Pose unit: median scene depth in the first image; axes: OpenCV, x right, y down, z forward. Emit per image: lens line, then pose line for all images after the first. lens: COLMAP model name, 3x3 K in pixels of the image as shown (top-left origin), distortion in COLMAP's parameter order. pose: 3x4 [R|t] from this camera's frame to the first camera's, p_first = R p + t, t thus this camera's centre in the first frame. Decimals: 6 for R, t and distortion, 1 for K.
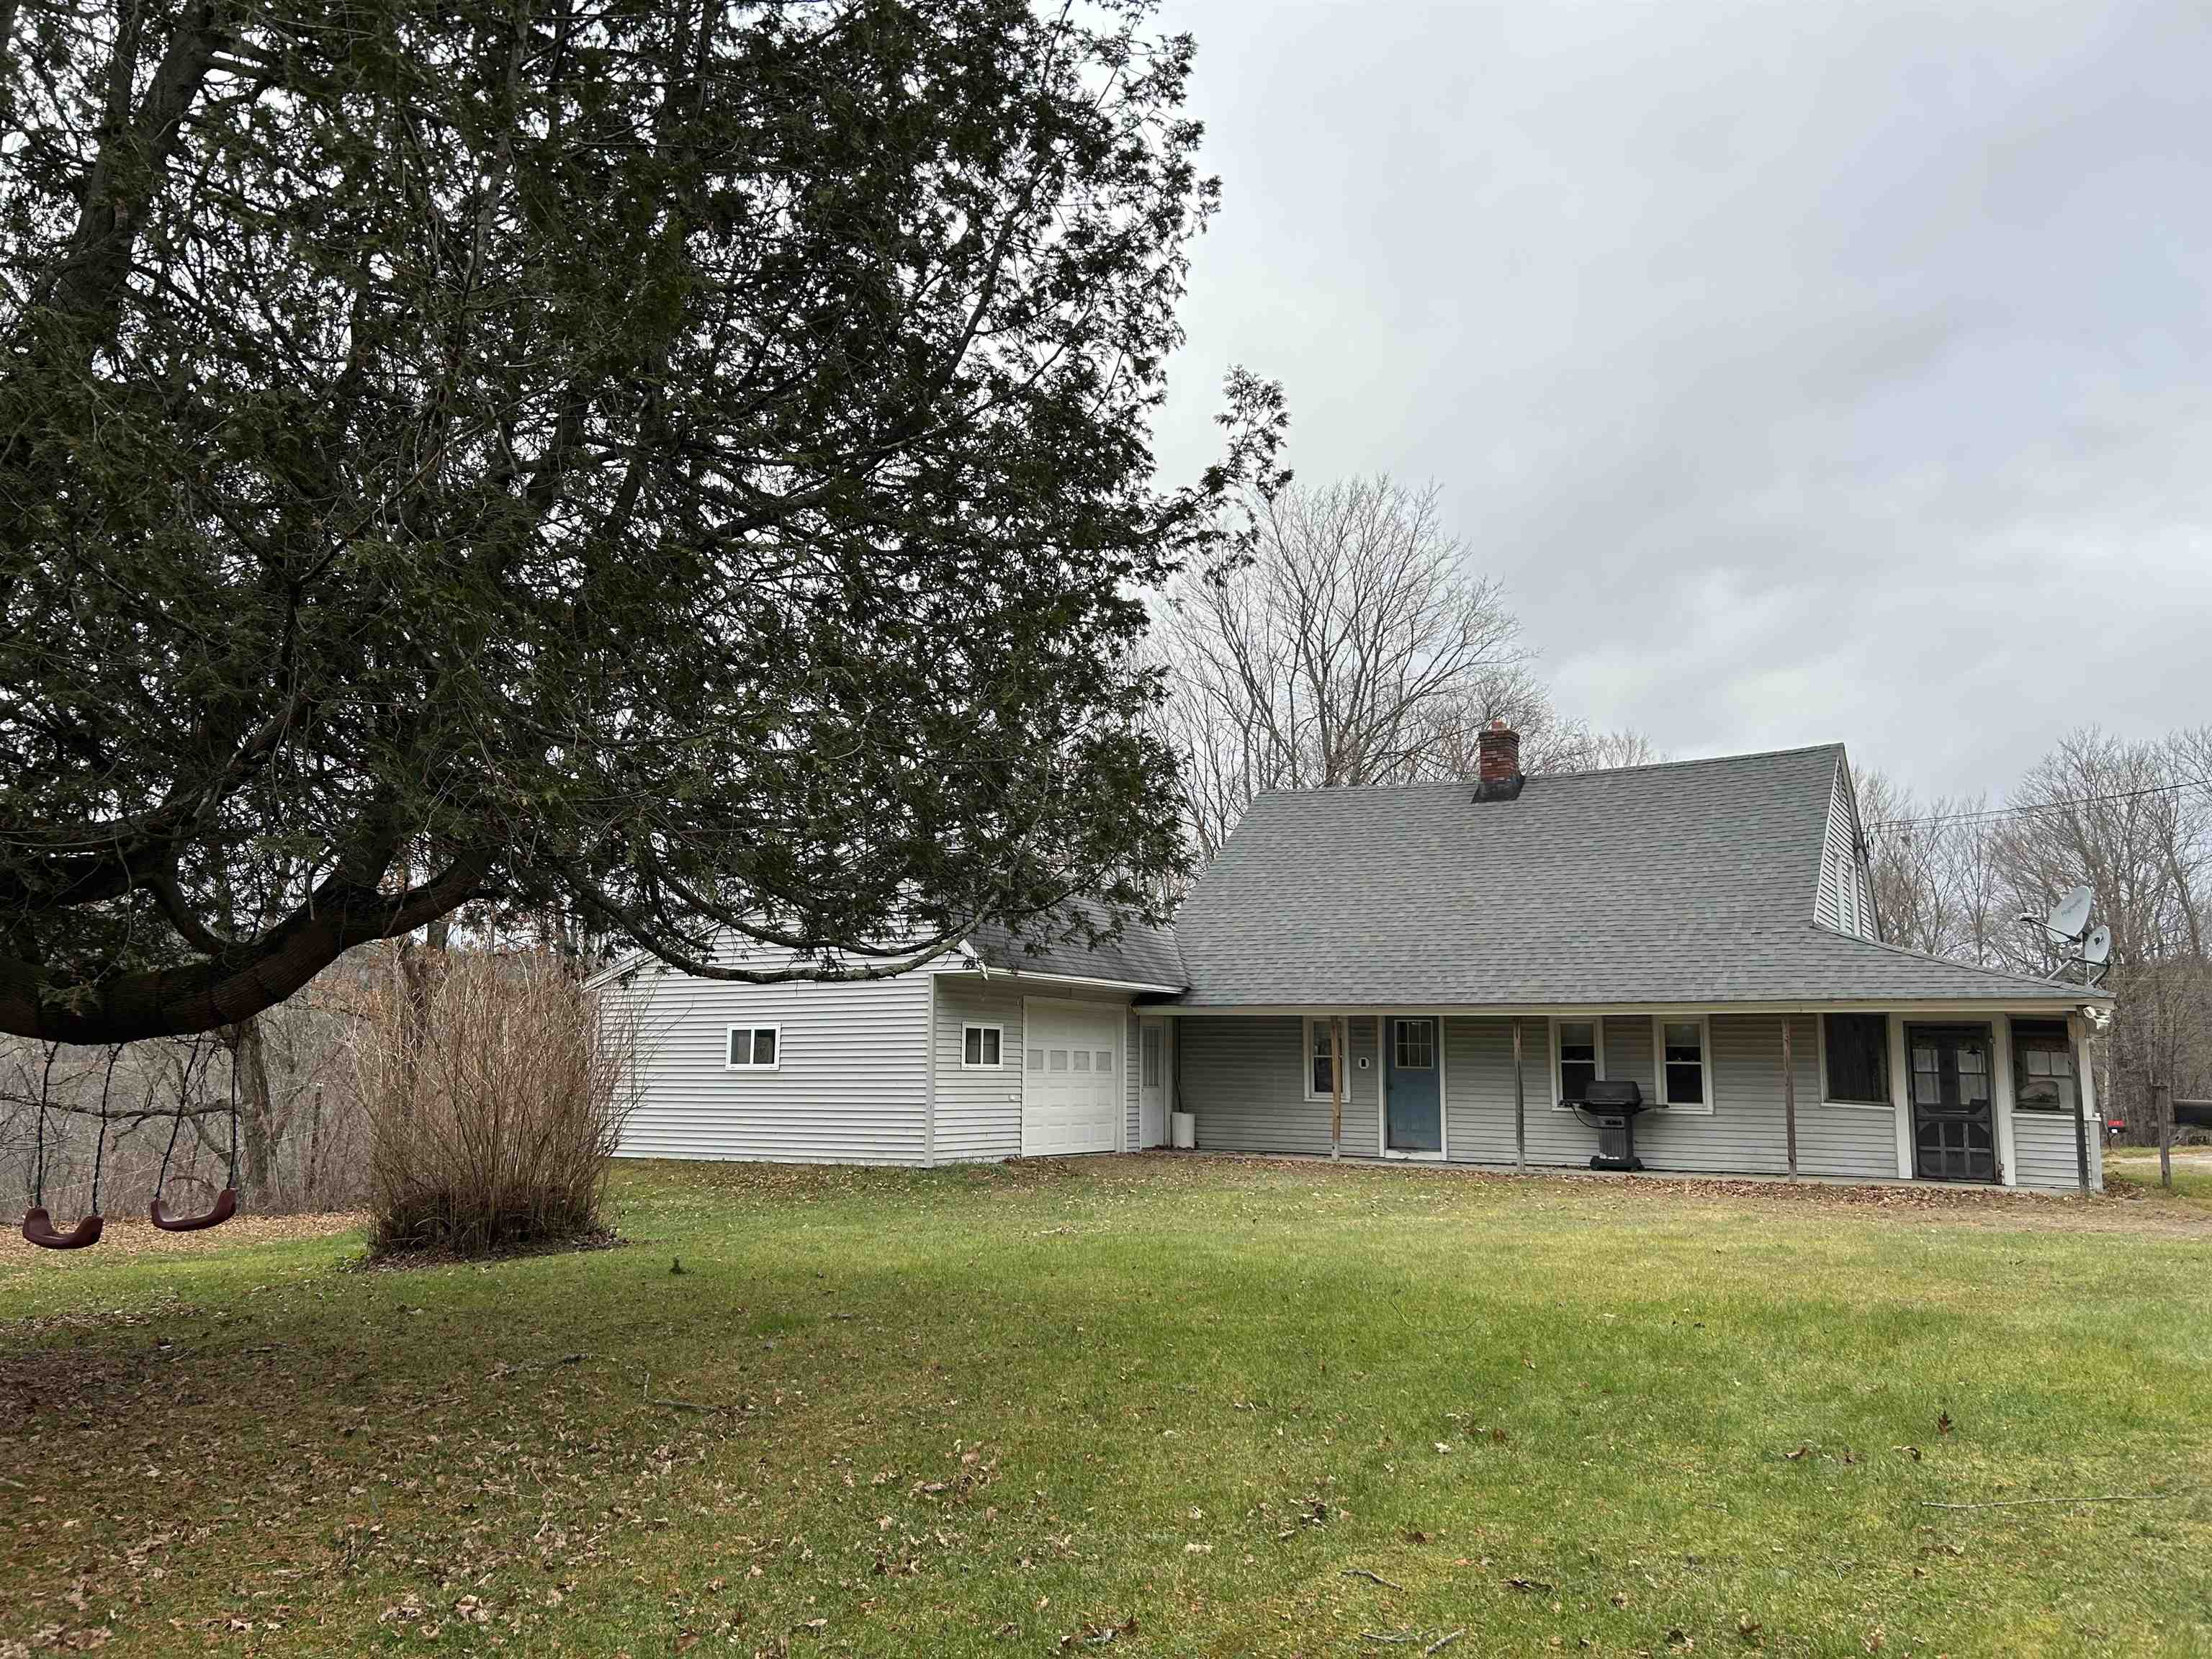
lens RADIAL K [[1650.6, 0, 1106.0], [0, 1650.6, 829.5], [0, 0, 1]] dist [0.040396, -0.047462]
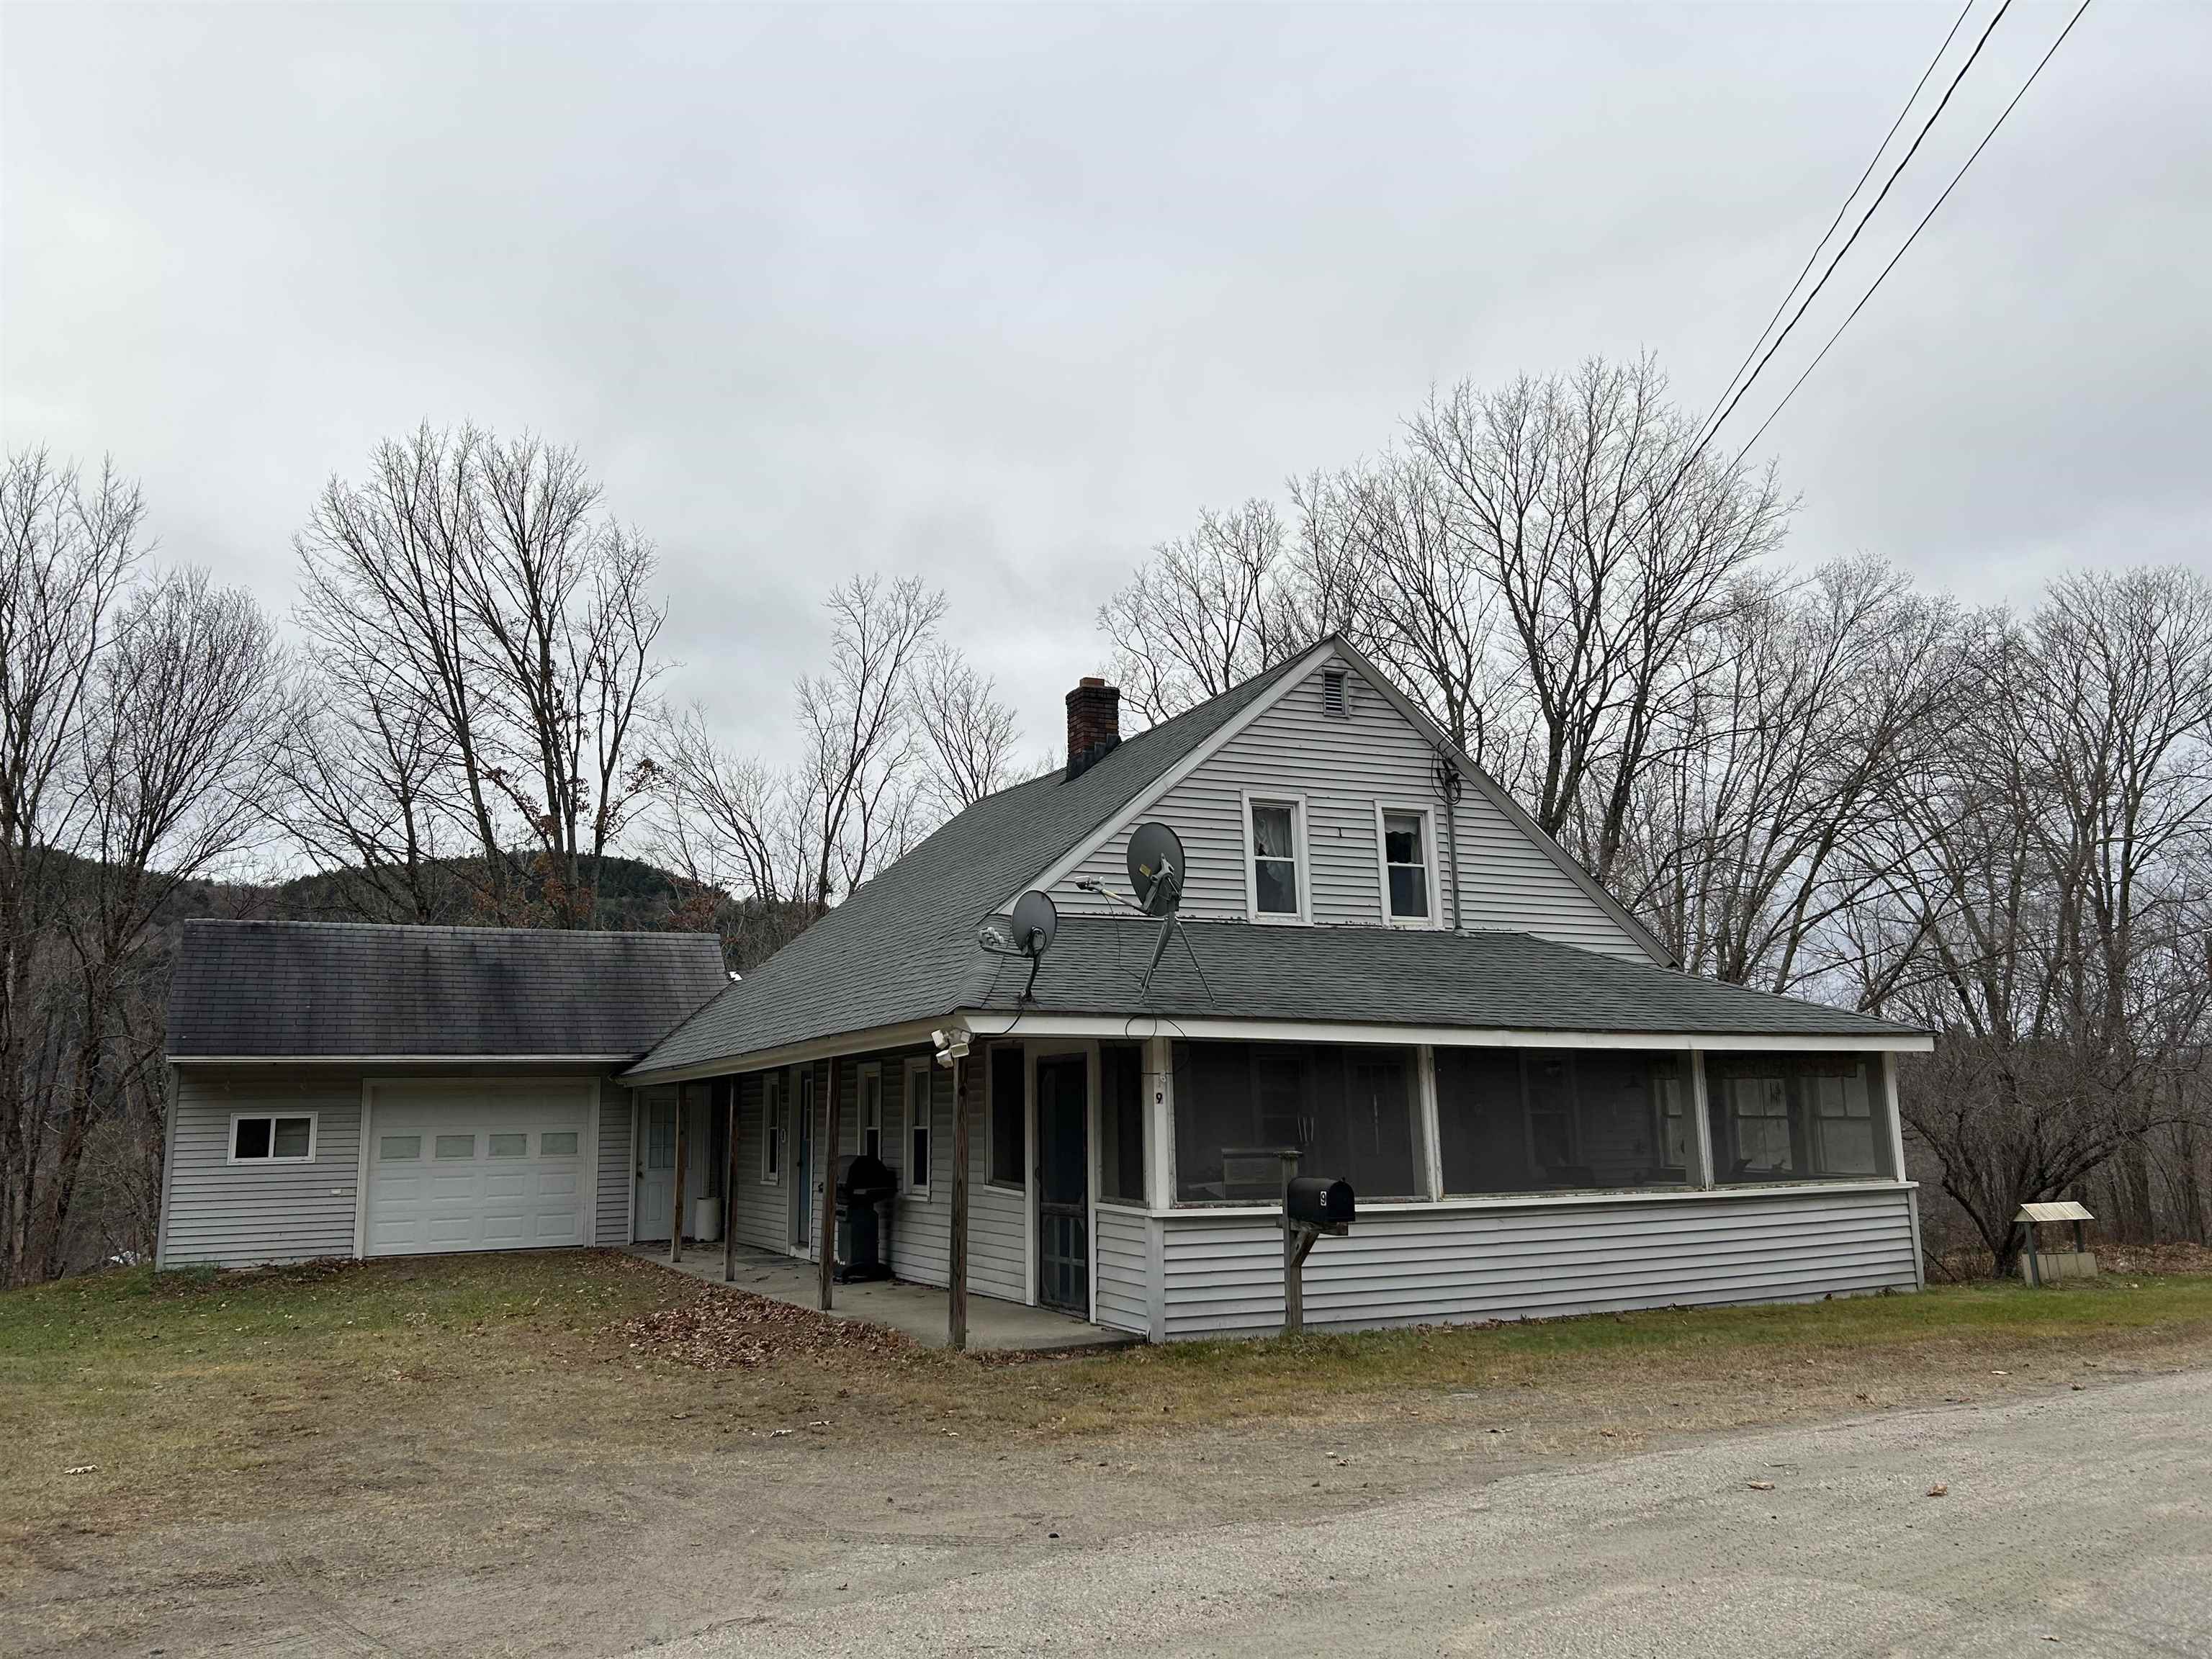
lens RADIAL K [[1667.8, 0, 1100.0], [0, 1667.8, 798.3], [0, 0, 1]] dist [0.019777, -0.003302]
pose [[0.840489, -0.133881, -0.525028, 0.592984], [0.109465, 0.990968, -0.077458, 0.047707], [0.530656, 0.007631, 0.847553, 0.321700]]
